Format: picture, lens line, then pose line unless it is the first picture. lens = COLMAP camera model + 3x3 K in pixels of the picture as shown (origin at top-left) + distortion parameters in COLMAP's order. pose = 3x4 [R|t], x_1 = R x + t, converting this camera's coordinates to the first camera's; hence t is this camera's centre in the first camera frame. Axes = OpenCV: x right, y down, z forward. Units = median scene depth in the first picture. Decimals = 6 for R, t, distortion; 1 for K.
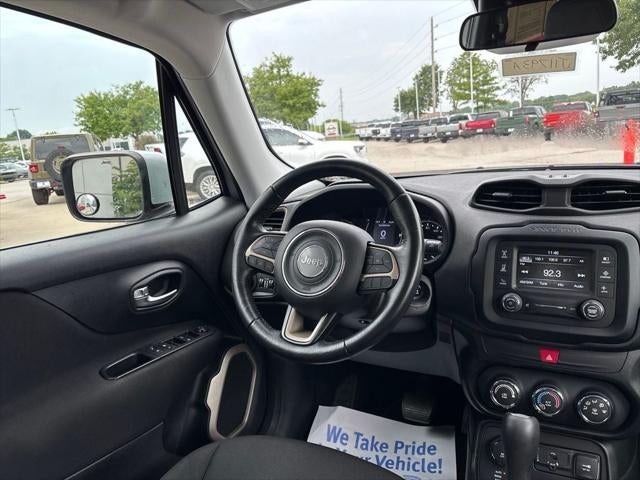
lens RADIAL K [[489.7, 0, 320.0], [0, 489.7, 240.0], [0, 0, 1]] dist [0.008566, -0.004609]
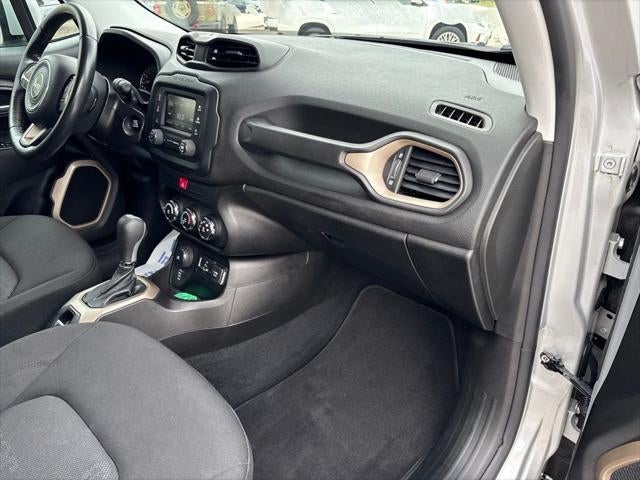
lens RADIAL K [[488.9, 0, 319.7], [0, 488.9, 225.5], [0, 0, 1]] dist [0.050217, -0.068722]
pose [[0.956173, 0.179689, -0.231183, 1.061373], [-0.121352, 0.961743, 0.245610, -0.013680], [0.266472, -0.206791, 0.941398, -0.120182]]
